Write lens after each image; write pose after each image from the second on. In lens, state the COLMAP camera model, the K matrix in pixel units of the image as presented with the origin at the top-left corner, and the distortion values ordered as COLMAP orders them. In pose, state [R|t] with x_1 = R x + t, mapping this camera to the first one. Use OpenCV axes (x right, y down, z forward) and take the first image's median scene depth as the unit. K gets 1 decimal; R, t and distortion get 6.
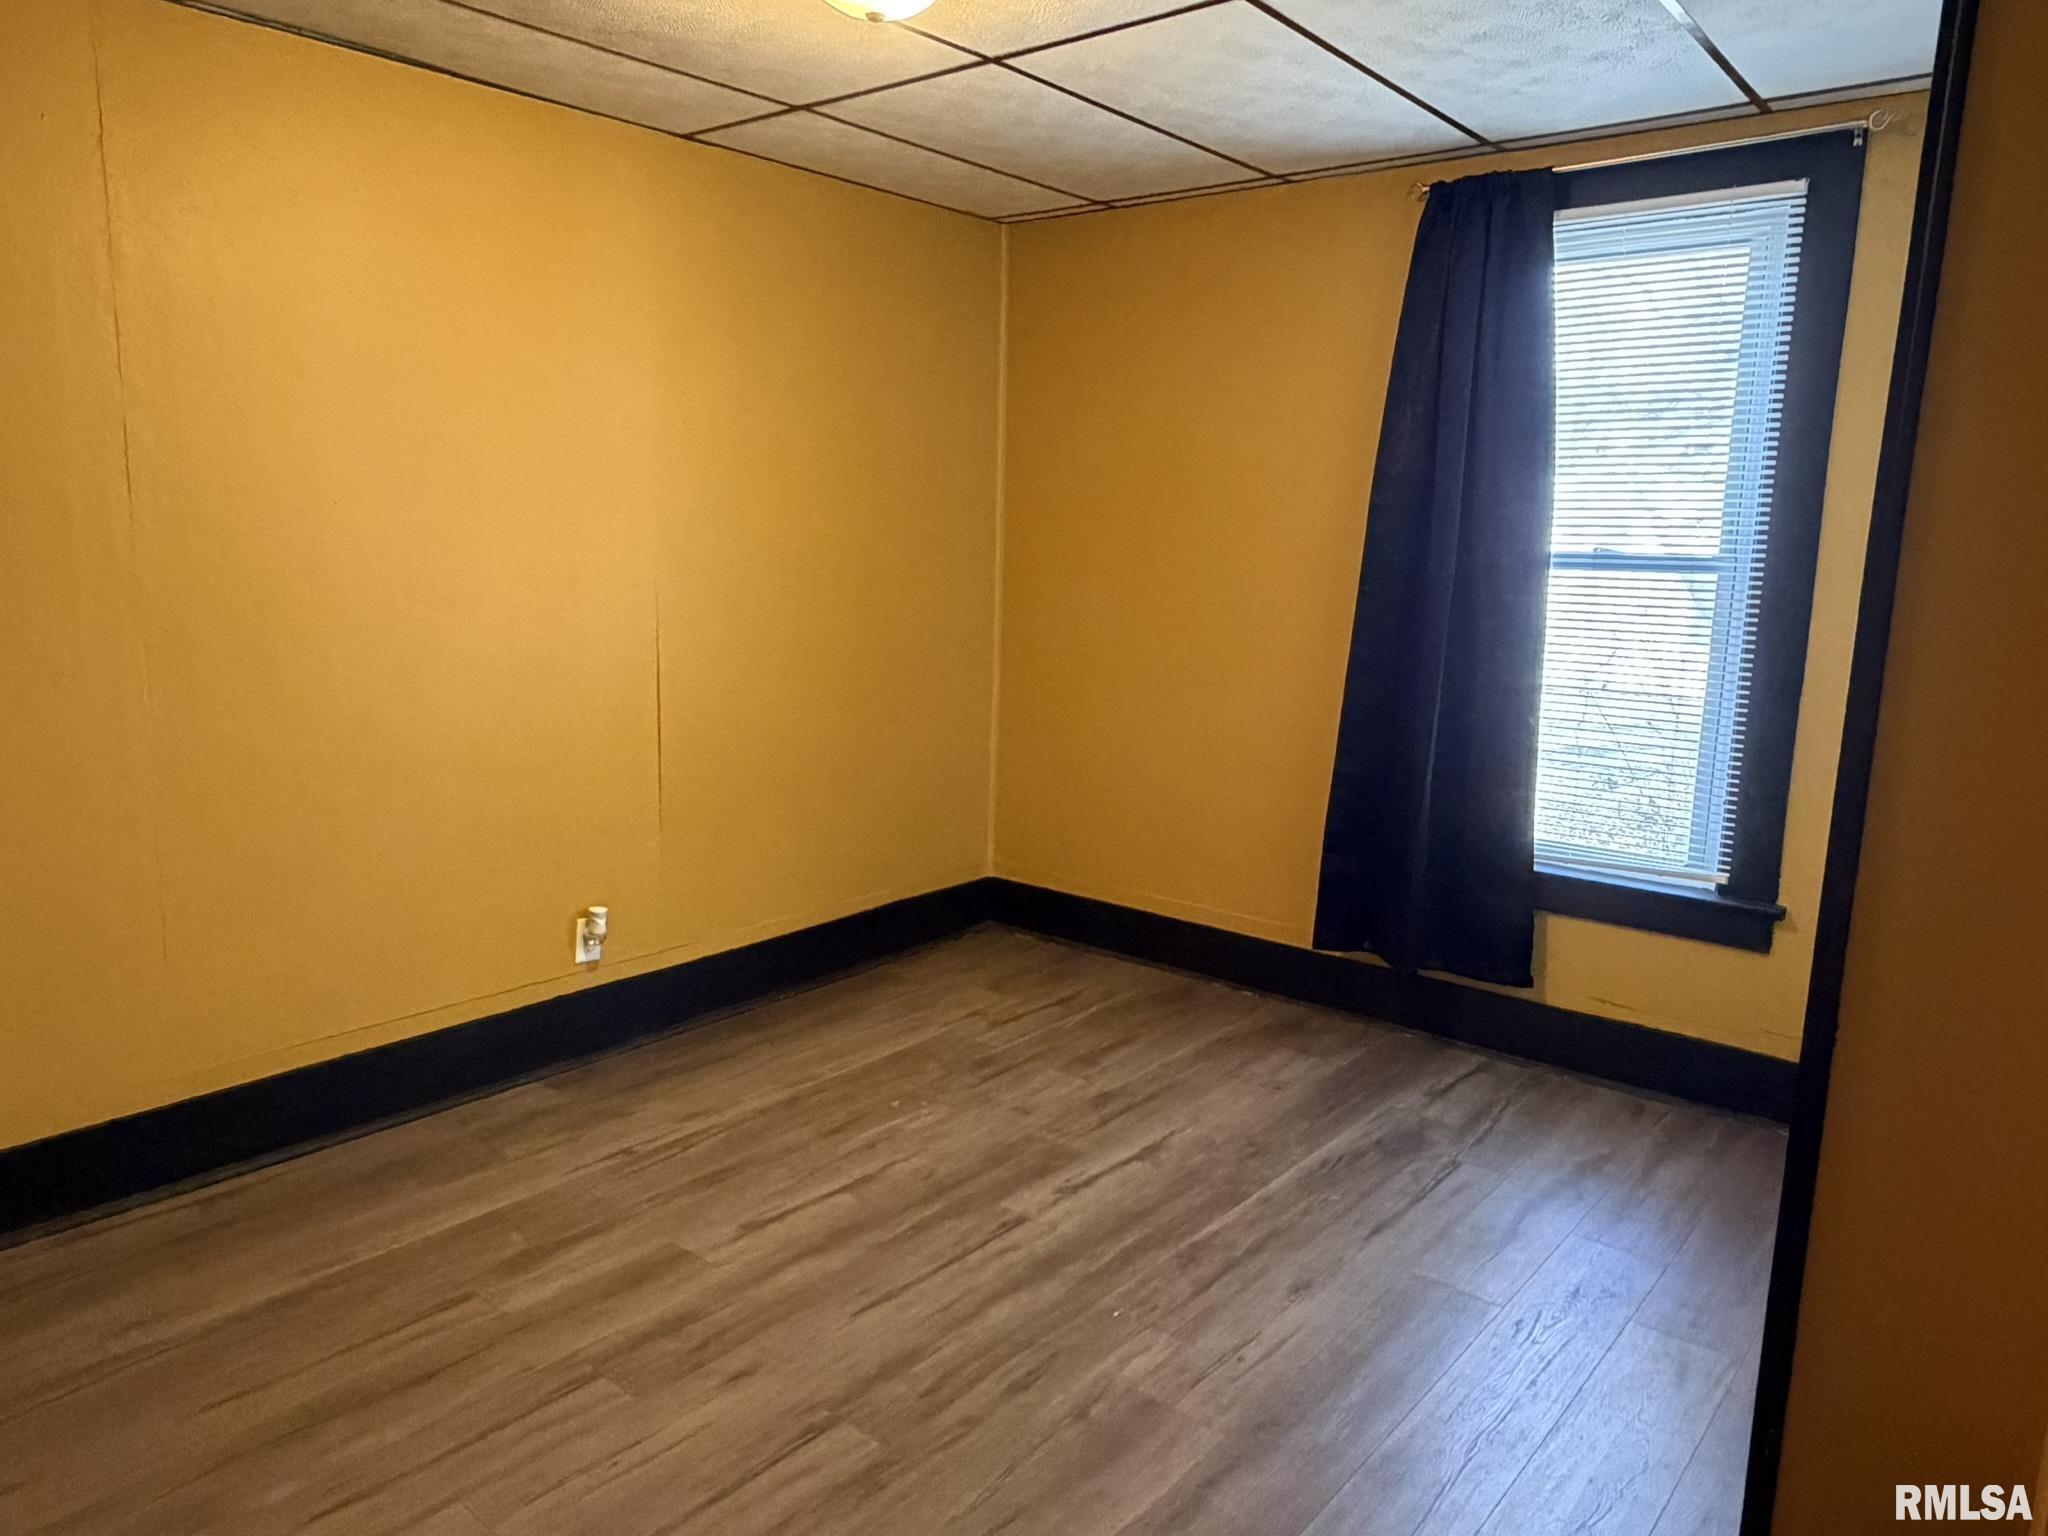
lens RADIAL K [[1392.6, 0, 1019.5], [0, 1392.6, 770.9], [0, 0, 1]] dist [0.002718, -0.011298]
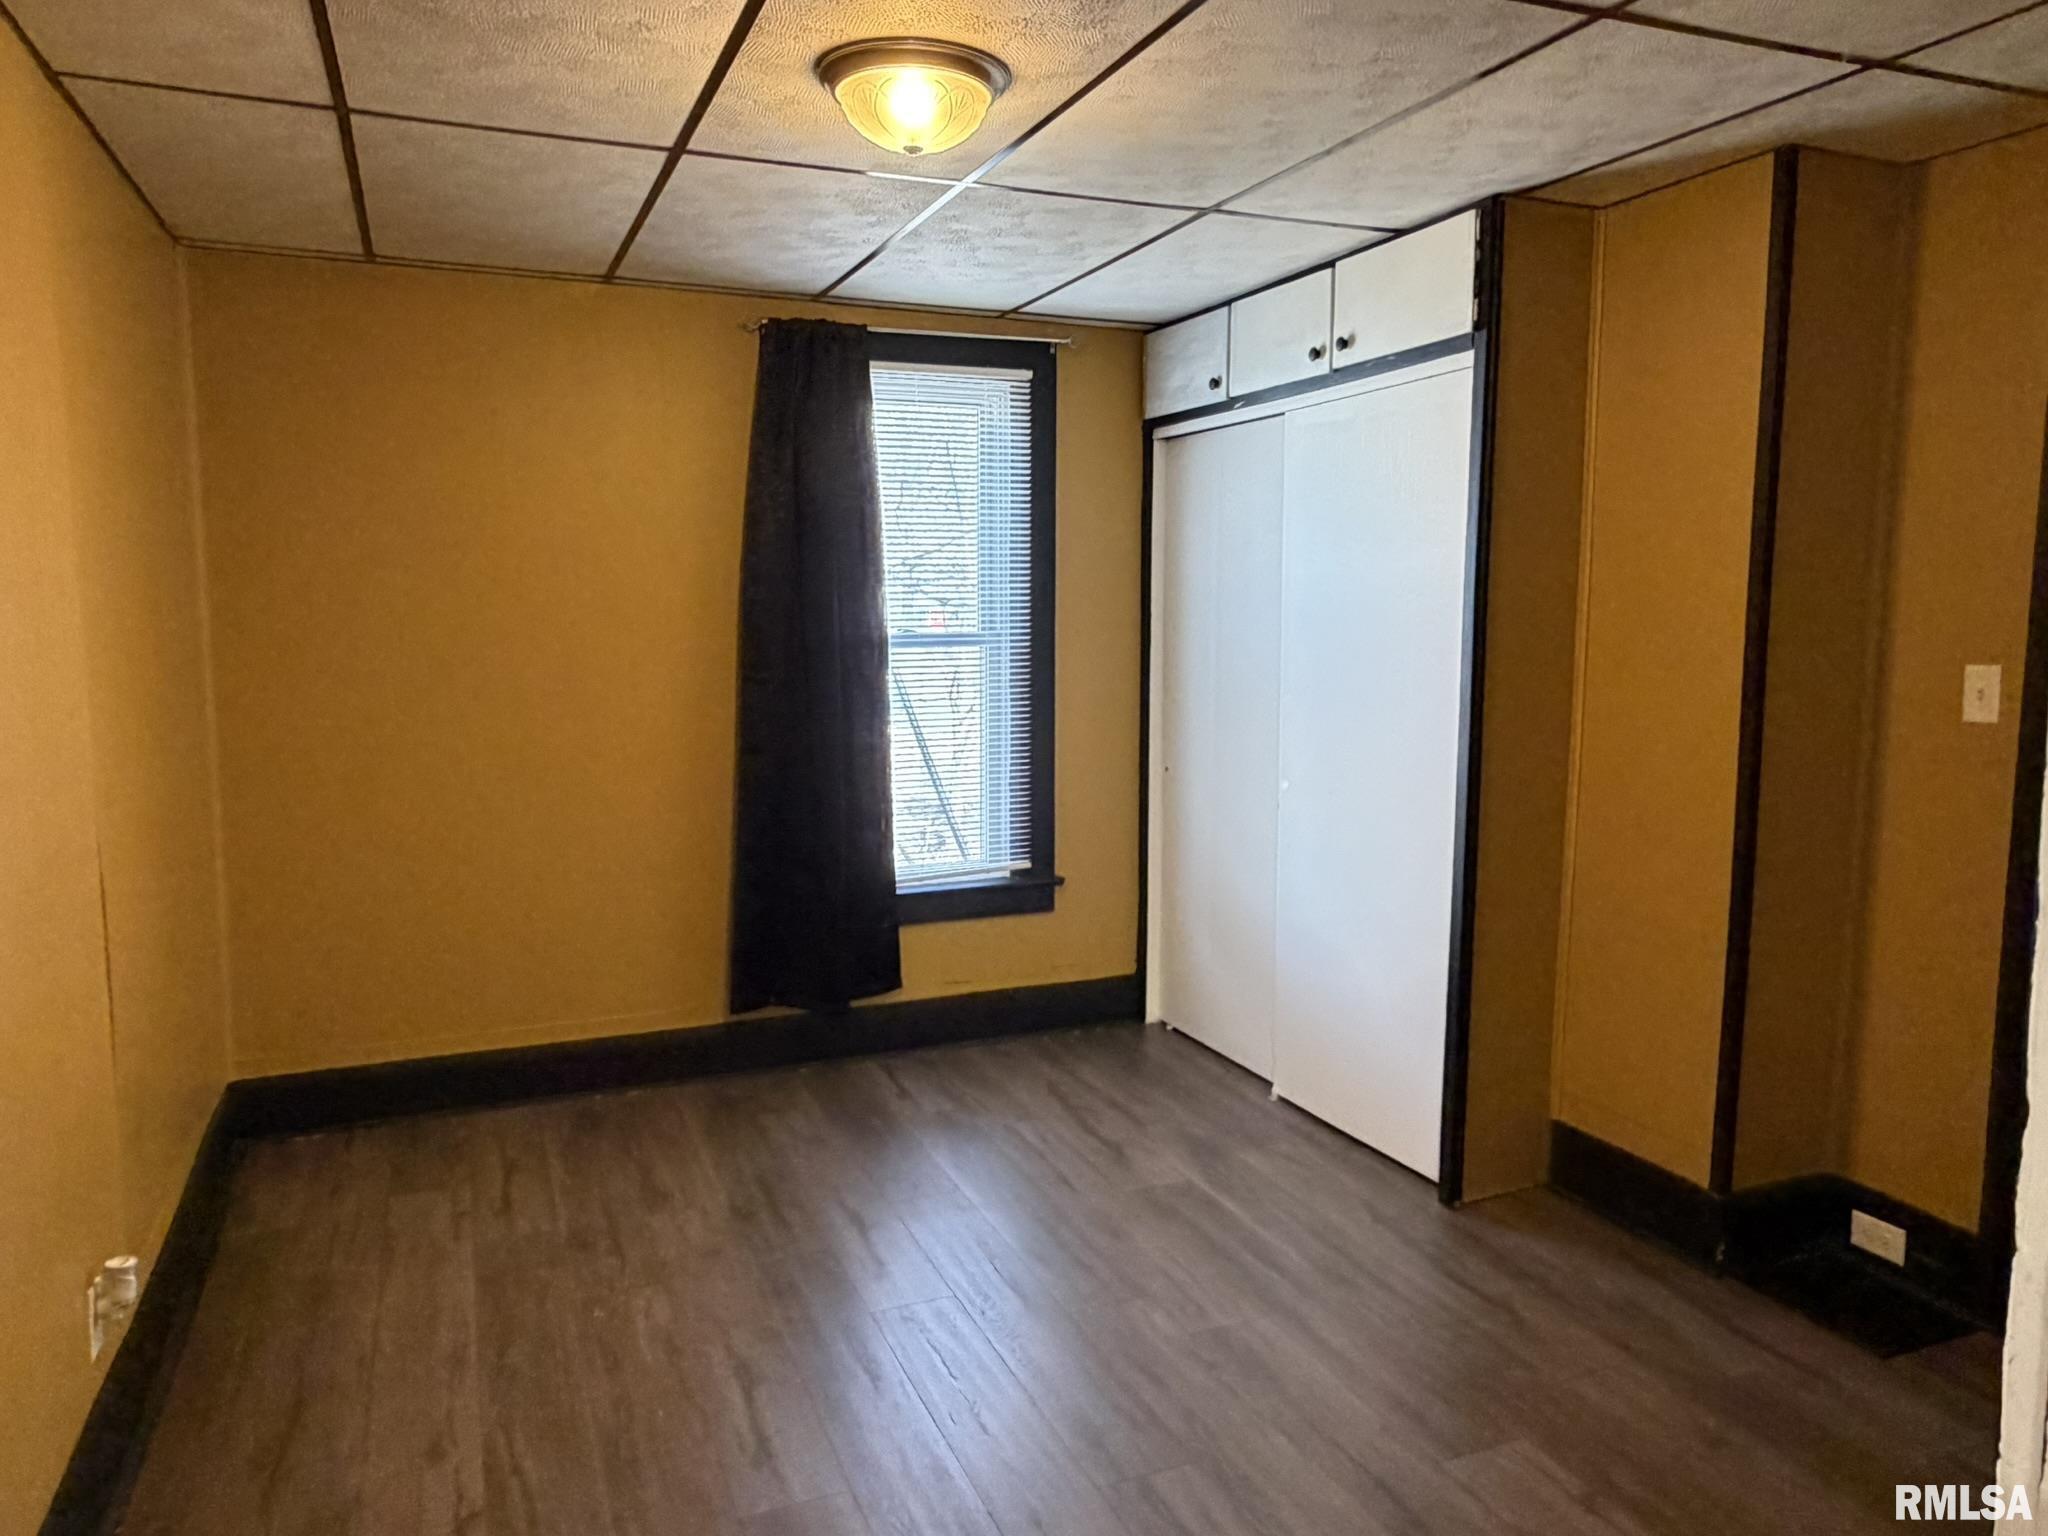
lens RADIAL K [[1392.6, 0, 1021.9], [0, 1392.6, 764.1], [0, 0, 1]] dist [0.002718, -0.011298]
pose [[0.459542, -0.125858, 0.879194, -0.655770], [0.167023, 0.984493, 0.053631, -0.090310], [-0.872310, 0.122199, 0.473437, 0.326561]]
